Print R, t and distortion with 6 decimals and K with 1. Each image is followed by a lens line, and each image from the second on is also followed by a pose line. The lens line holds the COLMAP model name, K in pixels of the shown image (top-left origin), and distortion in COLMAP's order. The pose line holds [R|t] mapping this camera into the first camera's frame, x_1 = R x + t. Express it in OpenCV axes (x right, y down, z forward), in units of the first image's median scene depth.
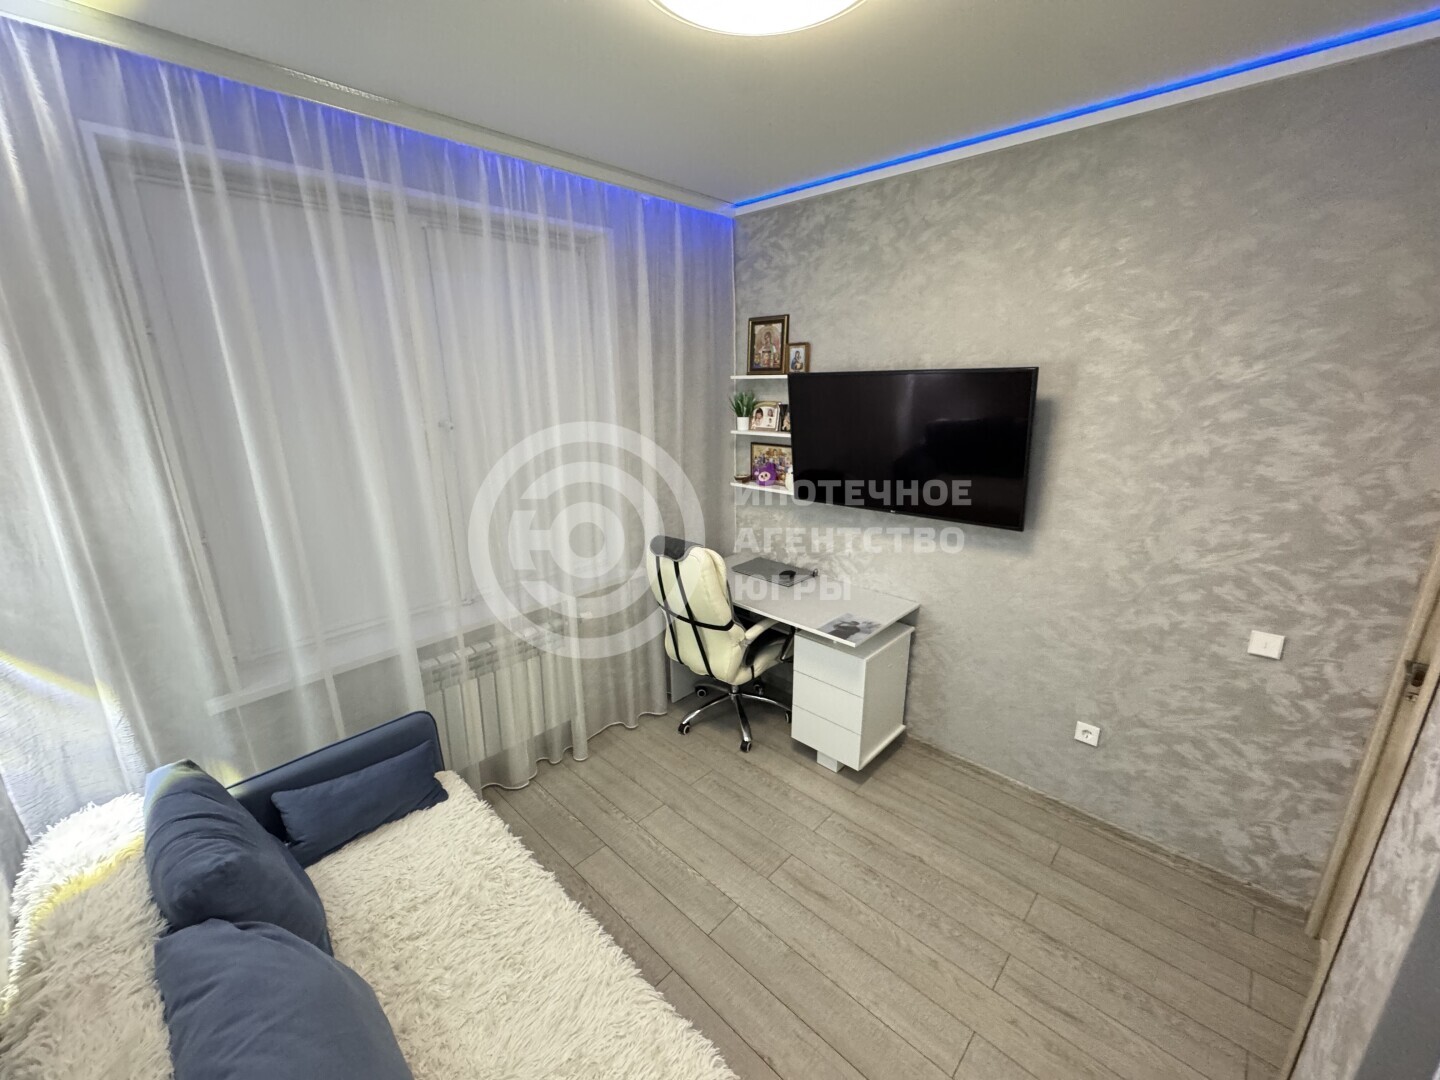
lens RADIAL K [[572.4, 0, 719.4], [0, 572.4, 540.0], [0, 0, 1]] dist [-0.005426, 0.001349]
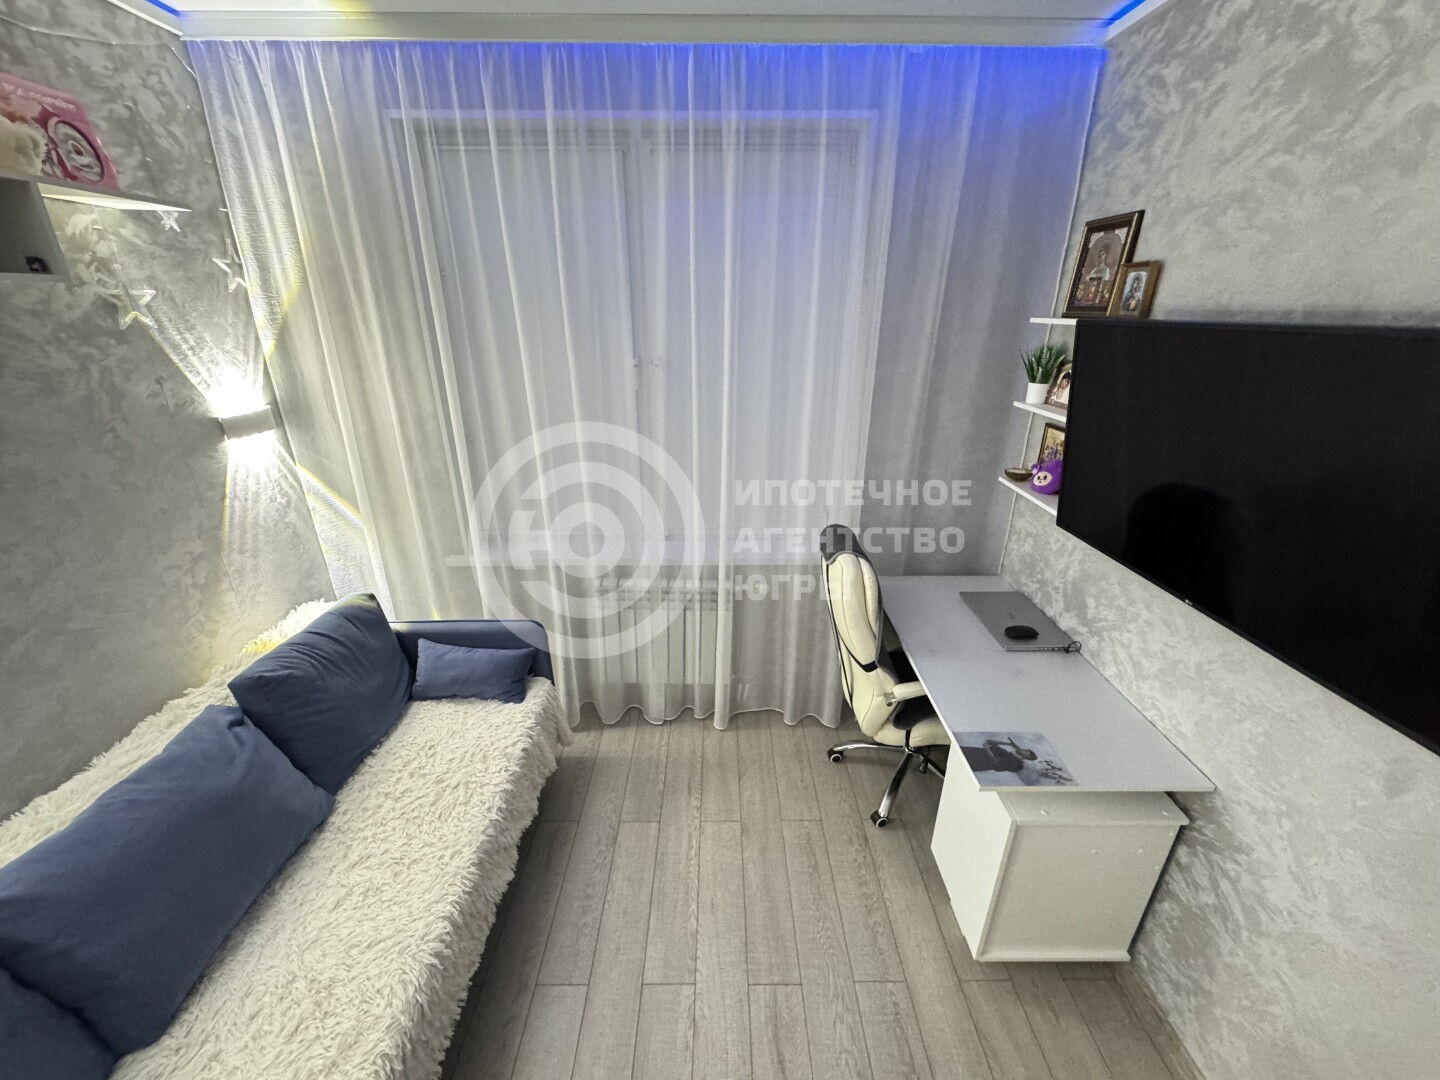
lens RADIAL K [[572.4, 0, 721.4], [0, 572.4, 539.8], [0, 0, 1]] dist [-0.005426, 0.001349]
pose [[0.695486, 0.285324, -0.659462, 0.313517], [-0.206809, 0.958431, 0.196570, -0.110606], [0.688135, -0.000329, 0.725583, 0.315886]]
